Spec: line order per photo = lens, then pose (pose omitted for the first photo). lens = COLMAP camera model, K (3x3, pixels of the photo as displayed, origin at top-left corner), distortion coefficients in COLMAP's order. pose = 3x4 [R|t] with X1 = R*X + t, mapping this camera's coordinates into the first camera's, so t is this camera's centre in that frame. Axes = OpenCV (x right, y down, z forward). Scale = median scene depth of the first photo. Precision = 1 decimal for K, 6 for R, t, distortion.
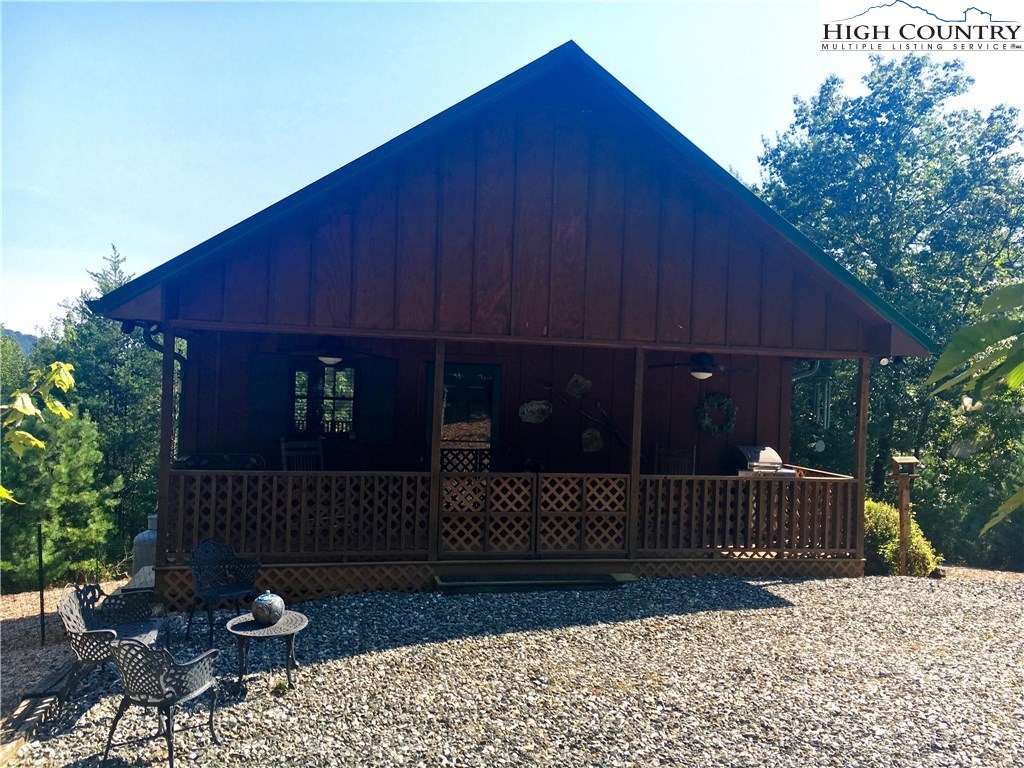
lens RADIAL K [[882.8, 0, 493.7], [0, 882.8, 389.8], [0, 0, 1]] dist [0.063010, -0.082168]
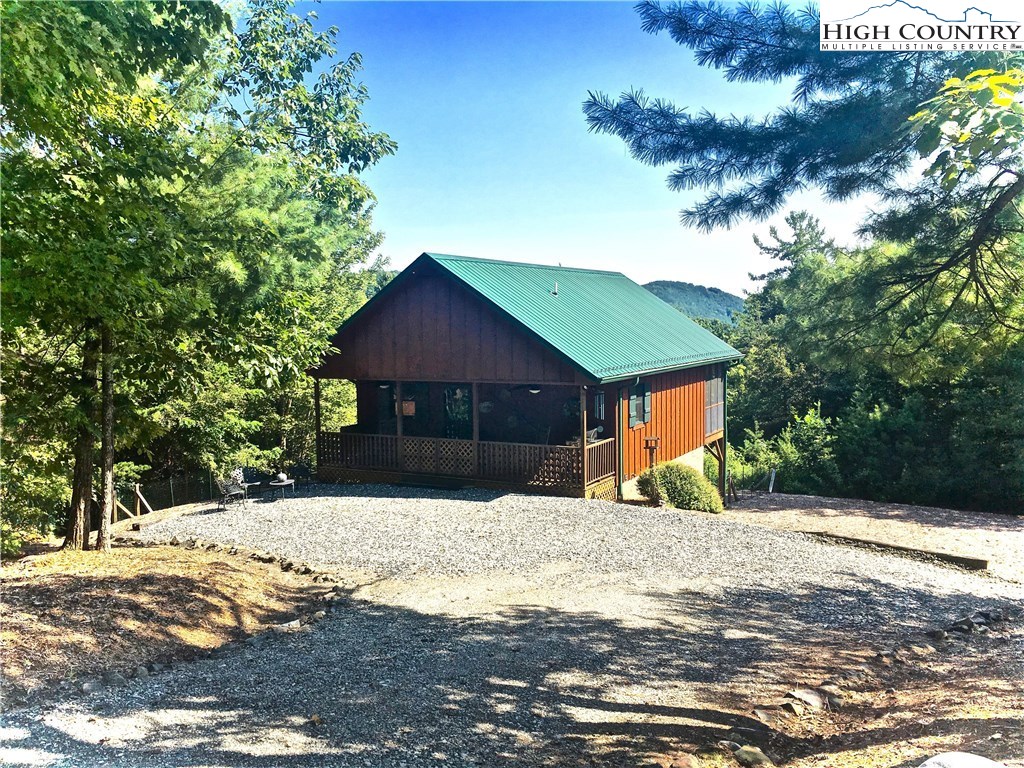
lens RADIAL K [[882.8, 0, 493.7], [0, 882.8, 389.8], [0, 0, 1]] dist [0.063010, -0.082168]
pose [[0.757291, 0.004277, -0.653064, 1.542853], [0.039206, 0.997877, 0.051999, -0.132699], [0.651900, -0.064983, 0.755516, -0.561824]]
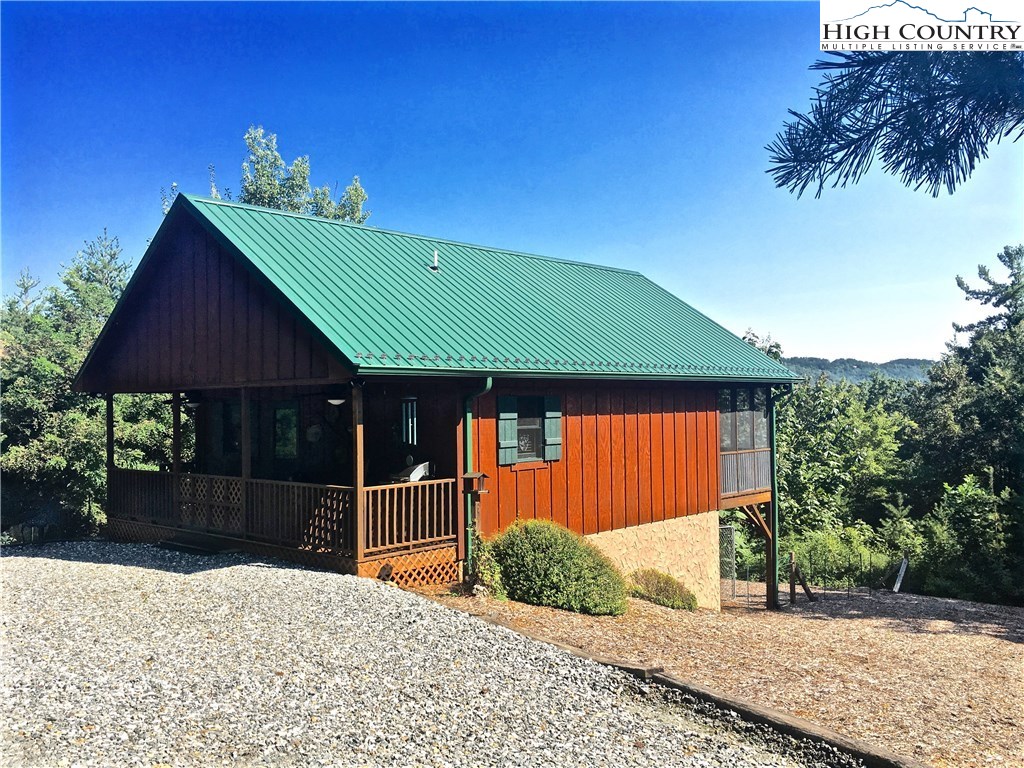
lens RADIAL K [[882.8, 0, 493.7], [0, 882.8, 389.8], [0, 0, 1]] dist [0.063010, -0.082168]
pose [[0.573443, -0.058337, -0.817166, 1.469866], [0.031251, 0.998293, -0.049337, 0.037042], [0.818649, 0.002754, 0.574287, 0.509660]]
